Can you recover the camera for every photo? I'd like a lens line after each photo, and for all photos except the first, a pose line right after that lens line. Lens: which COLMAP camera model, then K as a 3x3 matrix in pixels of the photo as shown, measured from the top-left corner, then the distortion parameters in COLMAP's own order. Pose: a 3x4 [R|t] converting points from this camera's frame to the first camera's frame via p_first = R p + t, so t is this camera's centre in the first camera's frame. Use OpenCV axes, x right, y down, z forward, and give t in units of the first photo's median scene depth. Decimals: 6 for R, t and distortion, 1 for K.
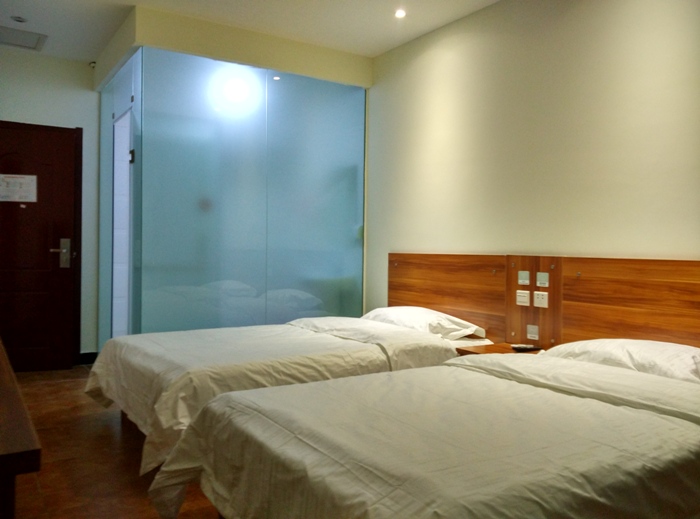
lens RADIAL K [[607.0, 0, 350.0], [0, 607.0, 259.5], [0, 0, 1]] dist [0.238858, -0.689810]
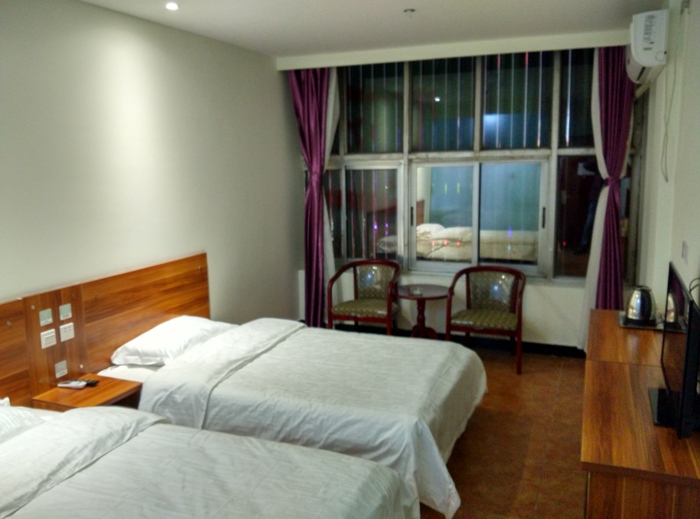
lens RADIAL K [[607.0, 0, 350.0], [0, 607.0, 259.5], [0, 0, 1]] dist [0.238858, -0.689810]
pose [[-0.588071, -0.142043, 0.796239, -0.724811], [0.018708, 0.981806, 0.188964, -0.226892], [-0.808593, 0.126021, -0.574714, 1.196813]]
